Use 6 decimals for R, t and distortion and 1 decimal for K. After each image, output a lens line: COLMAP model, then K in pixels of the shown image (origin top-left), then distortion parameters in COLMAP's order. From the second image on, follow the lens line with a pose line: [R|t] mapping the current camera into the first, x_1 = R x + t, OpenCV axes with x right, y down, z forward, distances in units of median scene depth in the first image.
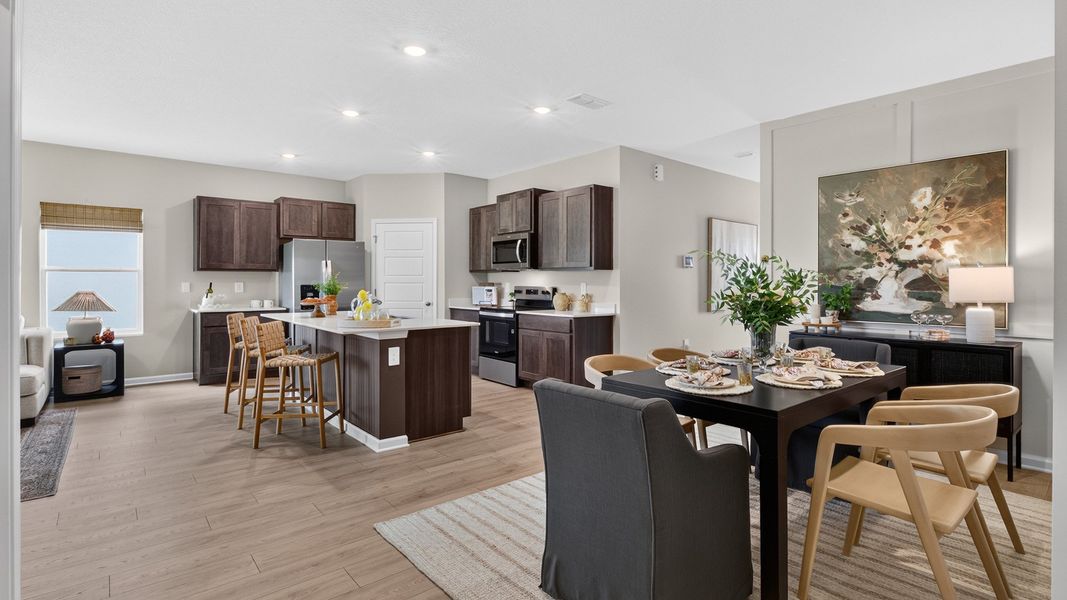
lens RADIAL K [[508.9, 0, 522.2], [0, 508.9, 285.2], [0, 0, 1]] dist [0.002949, -0.001082]
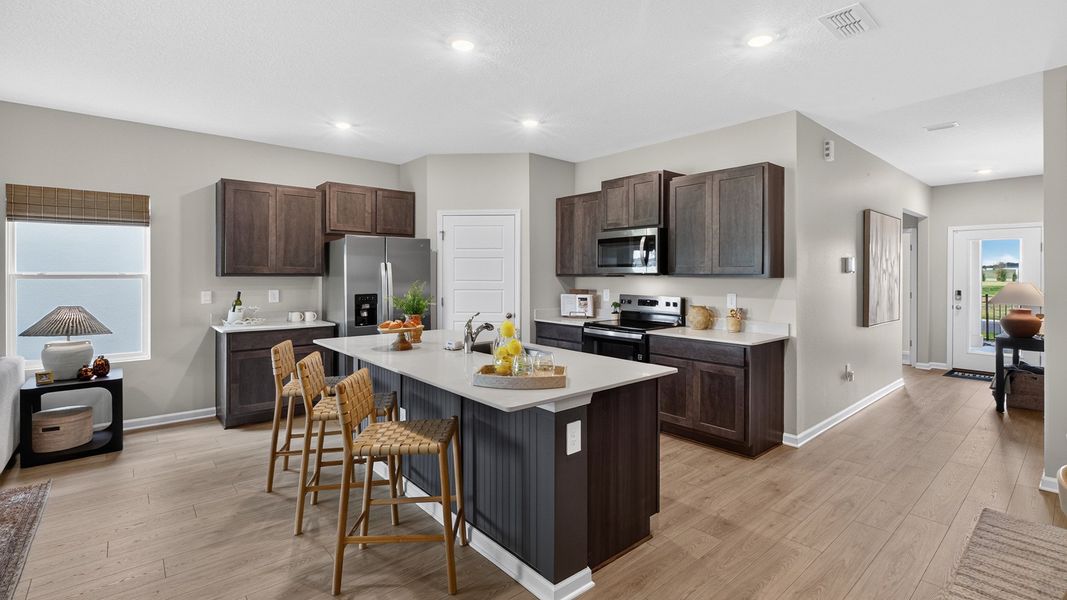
lens RADIAL K [[484.8, 0, 527.8], [0, 484.8, 279.6], [0, 0, 1]] dist [0.000598, 0.000542]
pose [[0.999916, 0.001380, 0.012909, -0.215944], [-0.001422, 0.999994, 0.003260, -0.030531], [-0.012905, -0.003279, 0.999911, 0.306050]]
